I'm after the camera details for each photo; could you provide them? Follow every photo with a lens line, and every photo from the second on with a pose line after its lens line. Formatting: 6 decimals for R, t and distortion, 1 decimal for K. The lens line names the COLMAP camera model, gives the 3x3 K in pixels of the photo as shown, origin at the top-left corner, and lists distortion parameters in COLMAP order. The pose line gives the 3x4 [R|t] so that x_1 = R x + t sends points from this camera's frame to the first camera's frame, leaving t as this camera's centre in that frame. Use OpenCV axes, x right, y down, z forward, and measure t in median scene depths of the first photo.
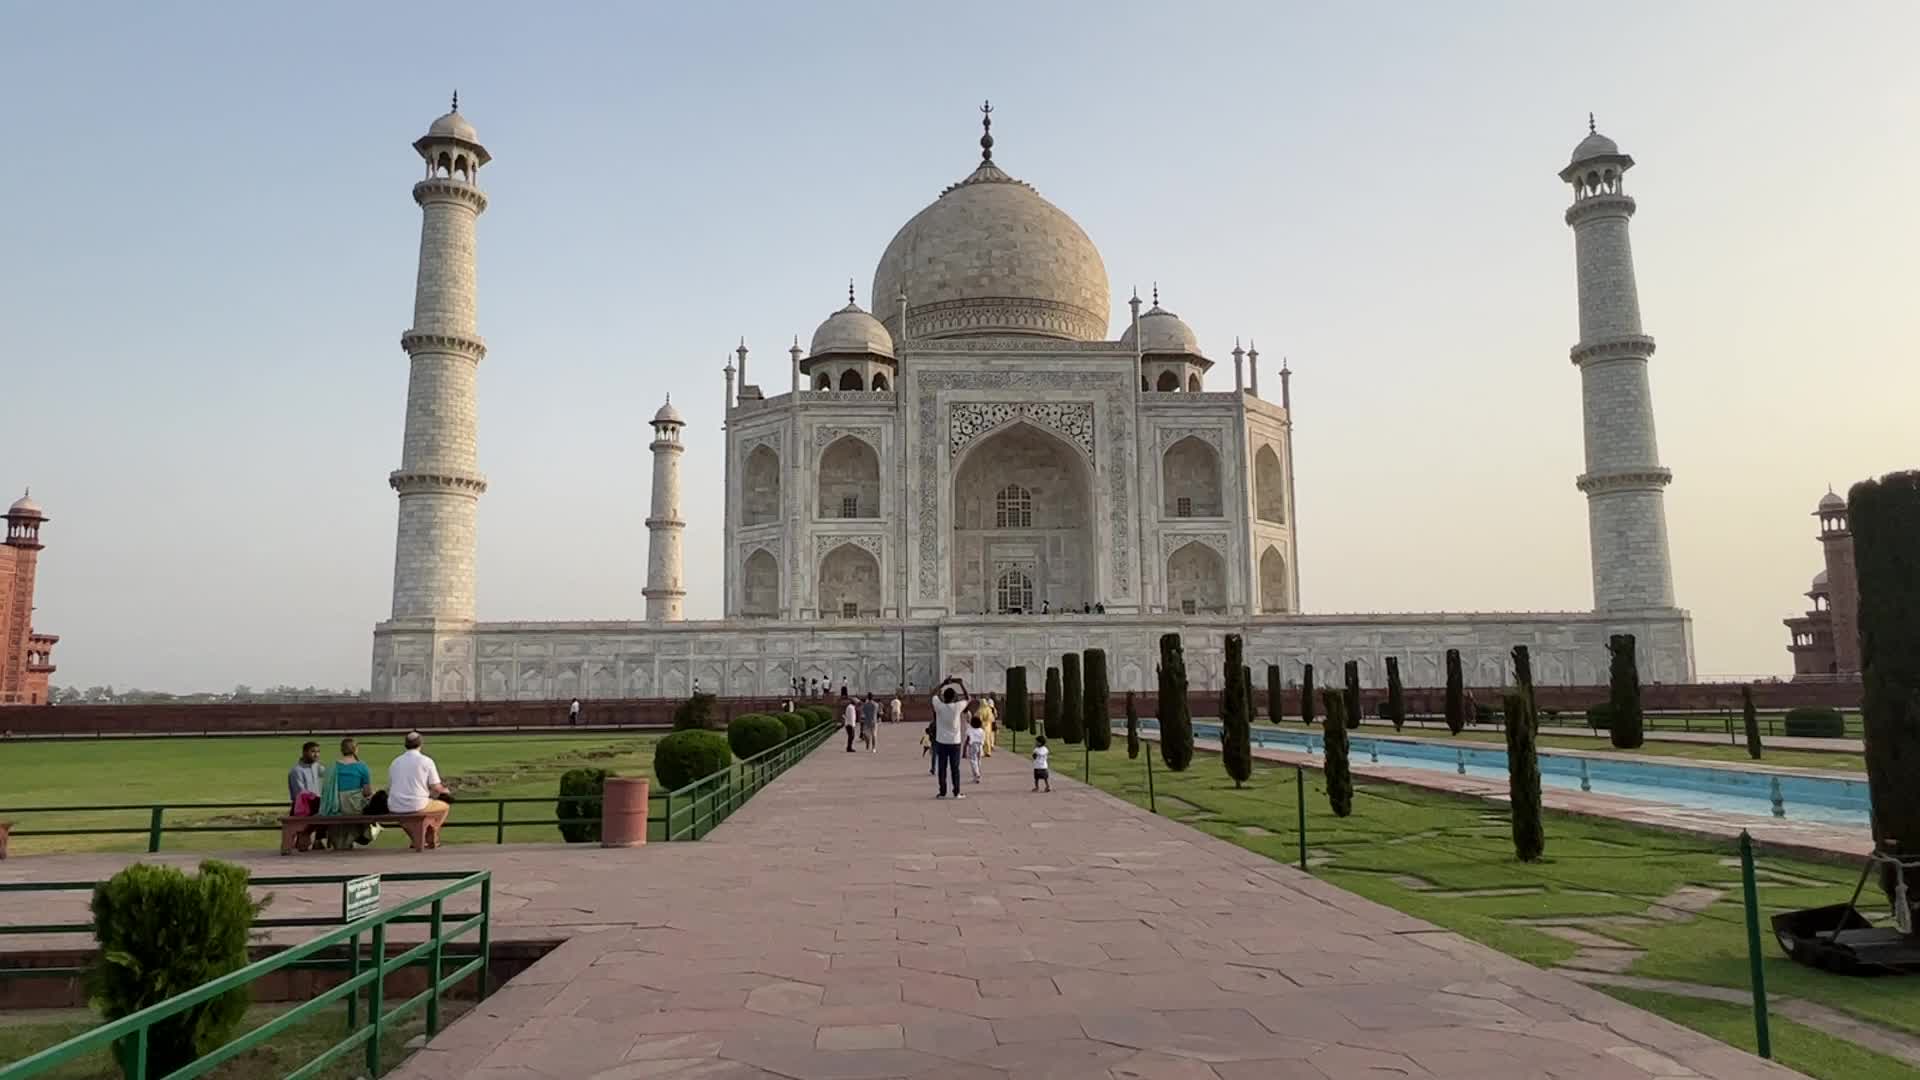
lens RADIAL K [[1190.2, 0, 959.5], [0, 1190.2, 534.9], [0, 0, 1]] dist [-0.001143, -0.002575]
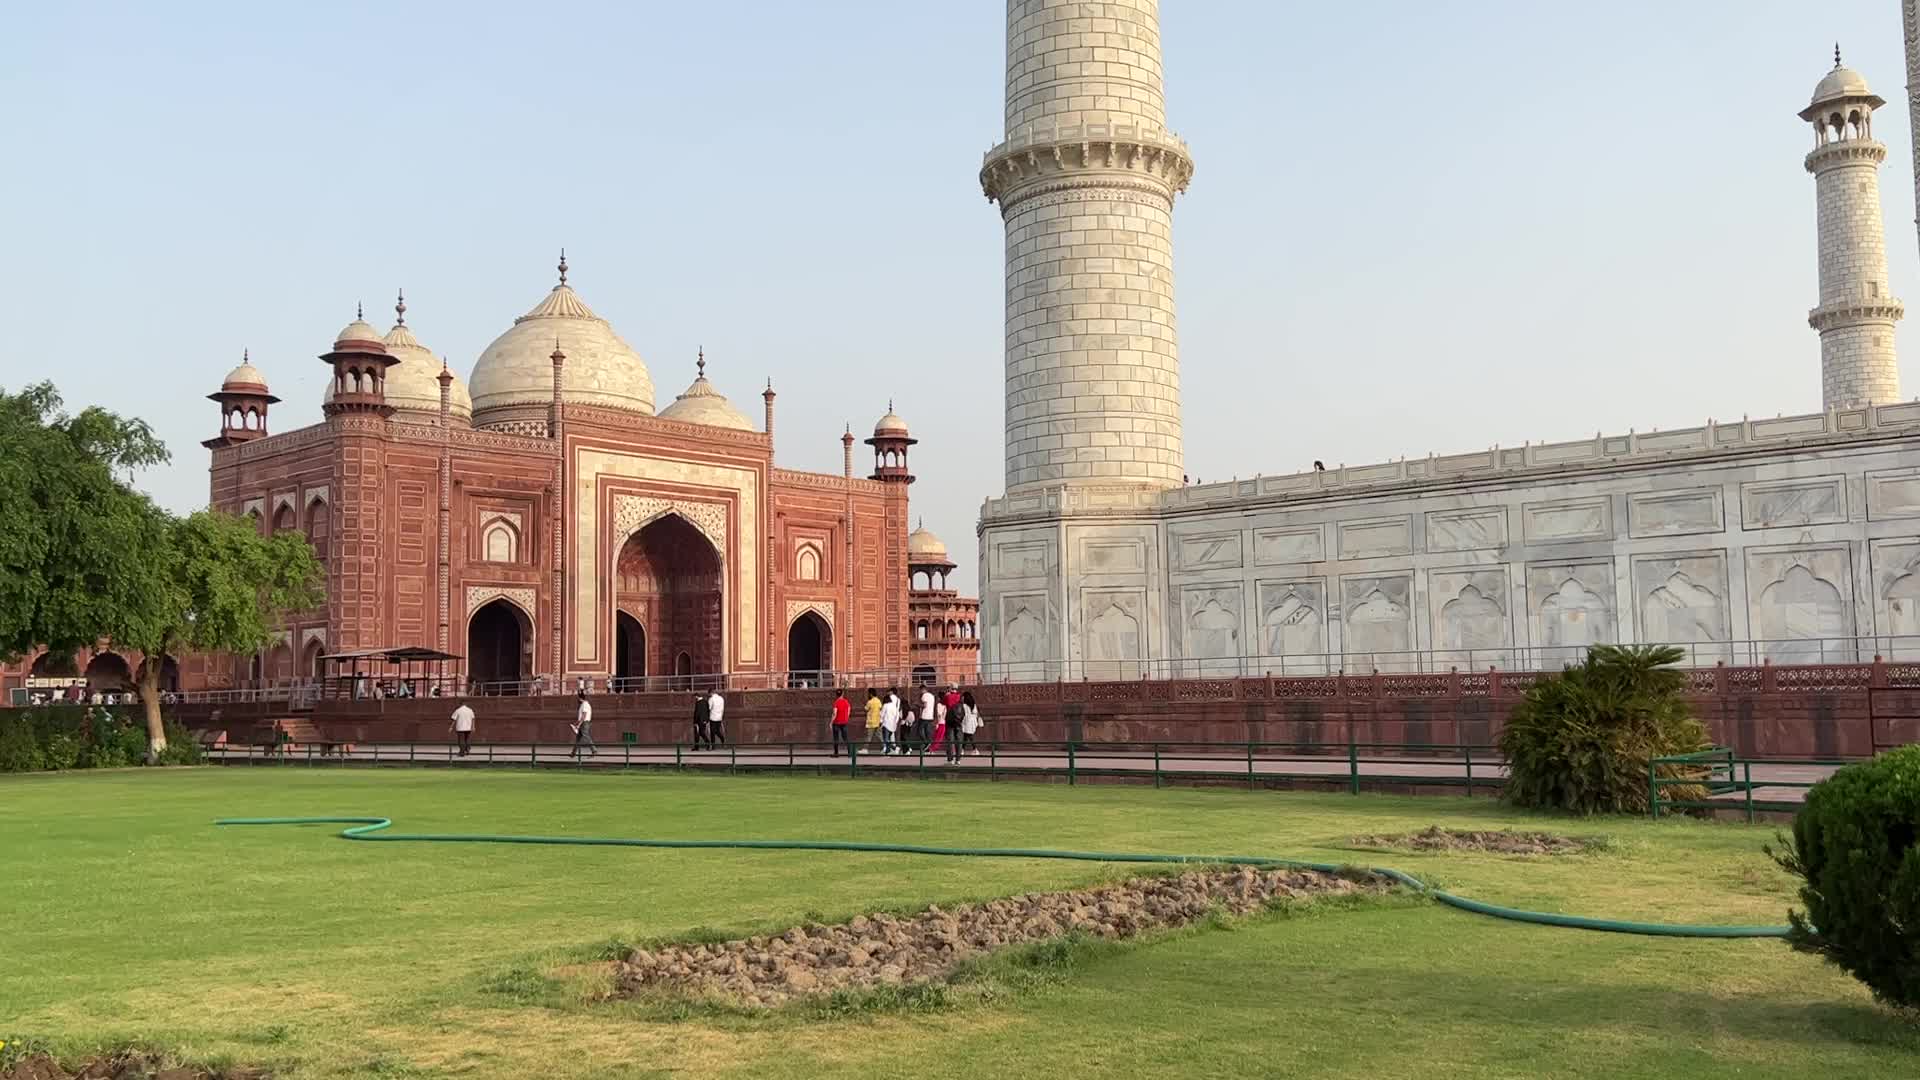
lens RADIAL K [[1634.9, 0, 956.7], [0, 1634.9, 544.8], [0, 0, 1]] dist [0.127860, -0.233148]
pose [[0.697705, -0.064269, -0.713496, -0.046974], [0.102402, 0.994687, 0.010538, 0.062725], [0.709028, -0.080416, 0.700580, 0.442532]]
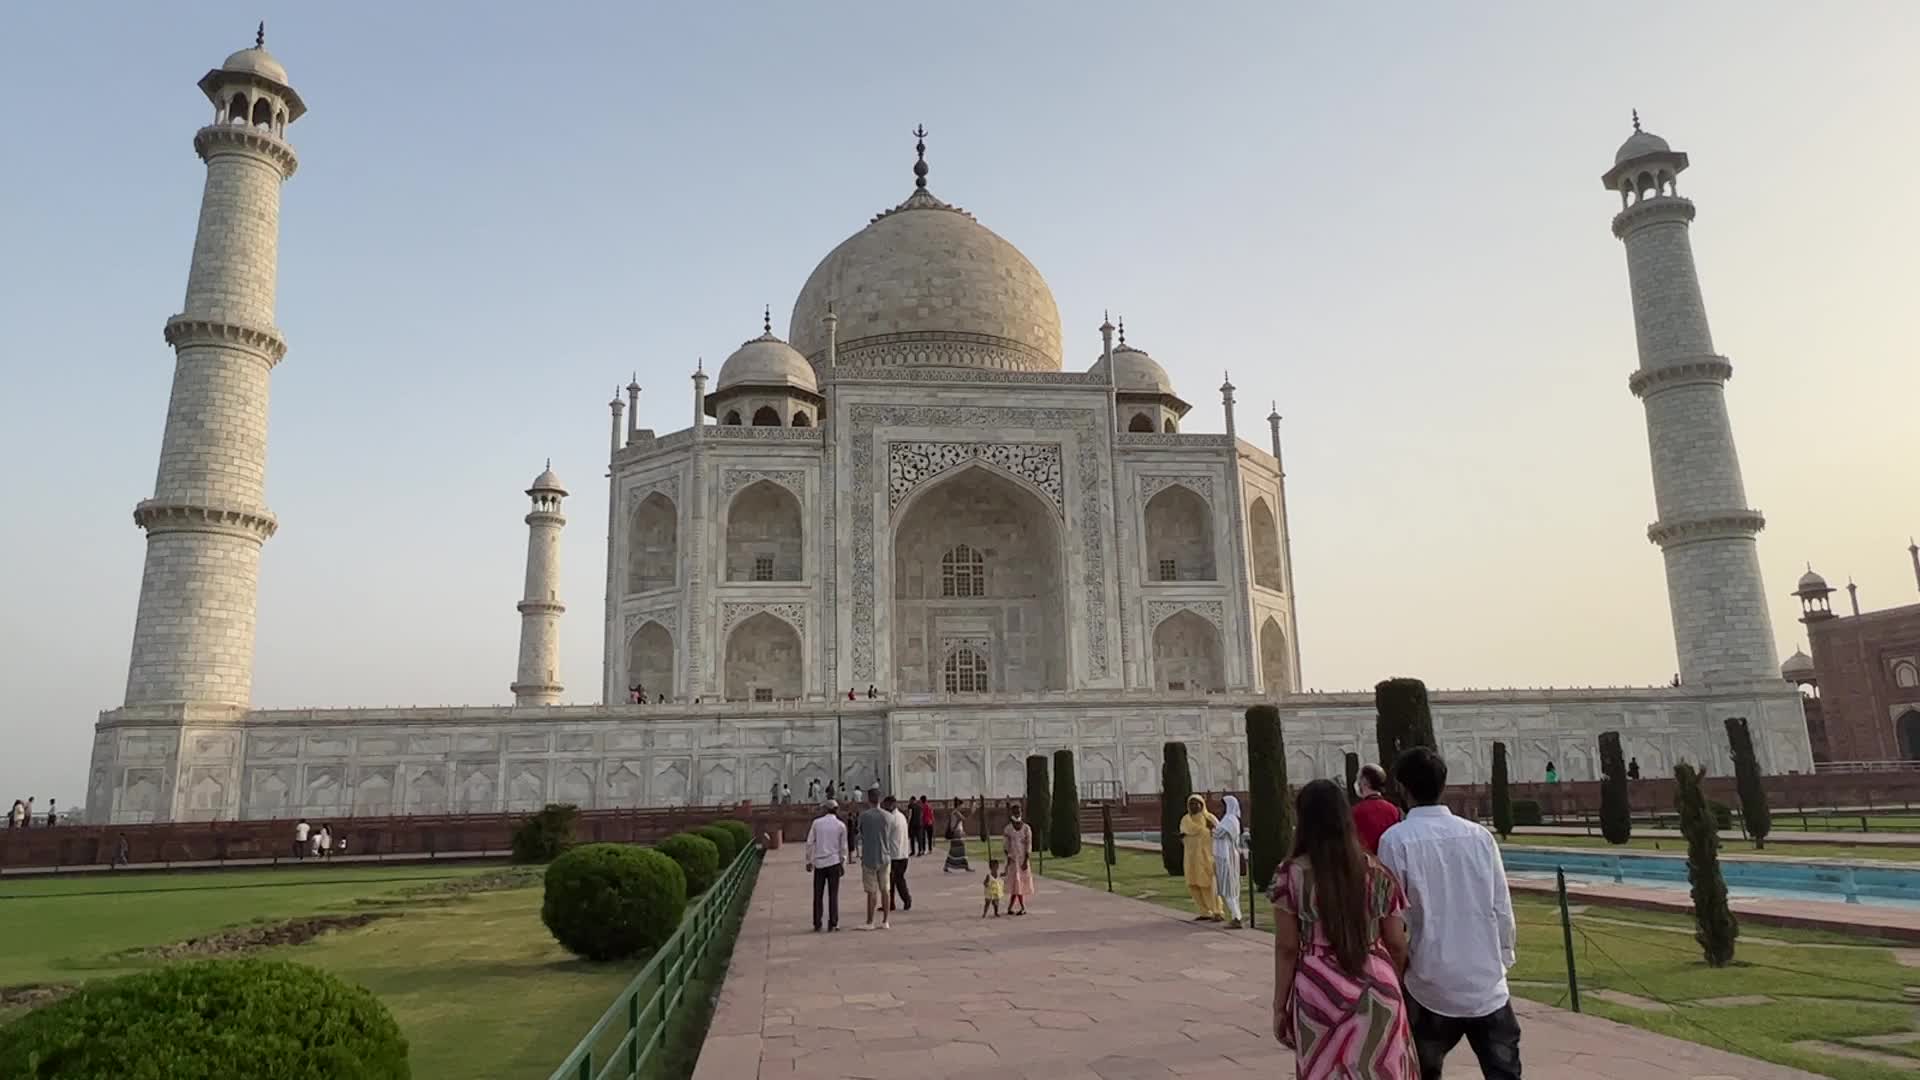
lens RADIAL K [[1190.2, 0, 959.5], [0, 1190.2, 534.9], [0, 0, 1]] dist [-0.001143, -0.002575]
pose [[0.996517, 0.003018, 0.083341, -0.028205], [0.004453, 0.995993, -0.089319, 0.026801], [-0.083276, 0.089379, 0.992510, 0.187858]]
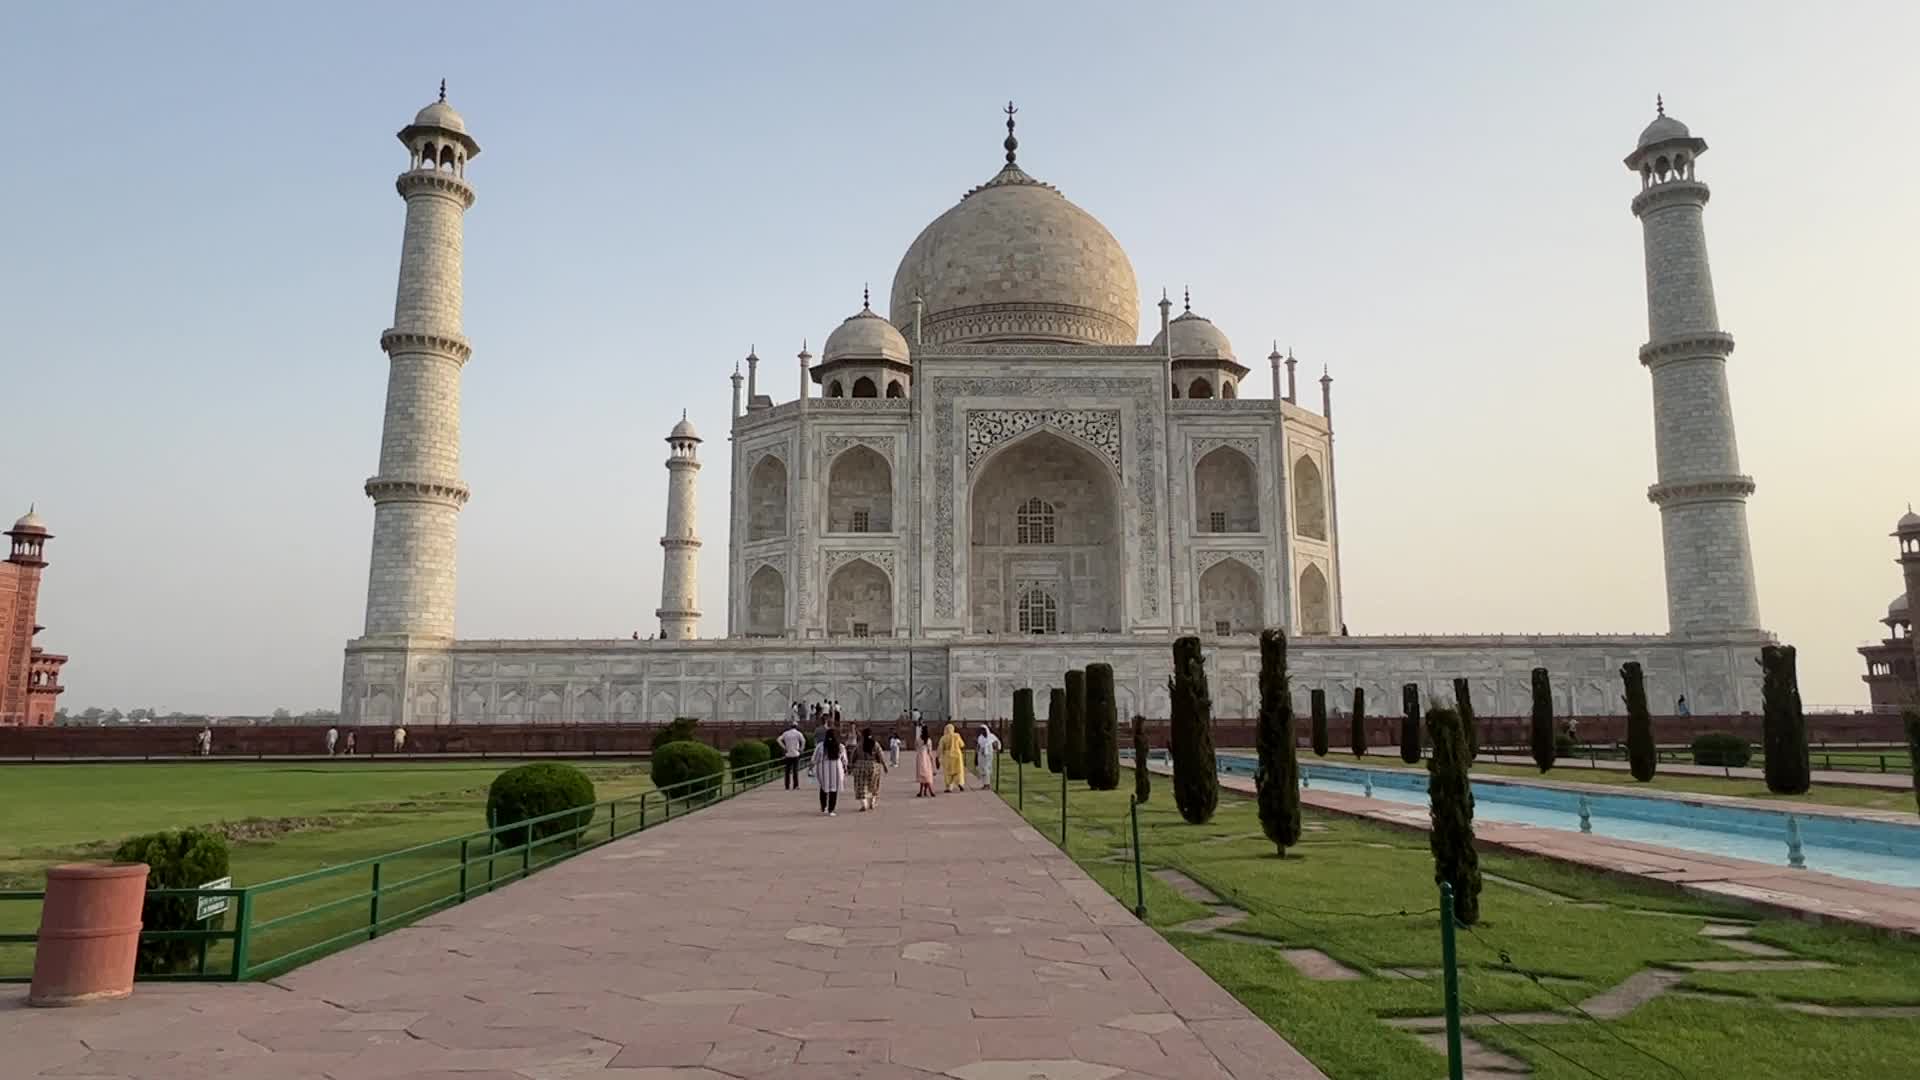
lens RADIAL K [[1190.2, 0, 959.5], [0, 1190.2, 534.9], [0, 0, 1]] dist [-0.001143, -0.002575]
pose [[0.999565, 0.001834, -0.029447, 0.013869], [-0.002505, 0.999738, -0.022766, 0.008952], [0.029397, 0.022830, 0.999307, 0.061463]]
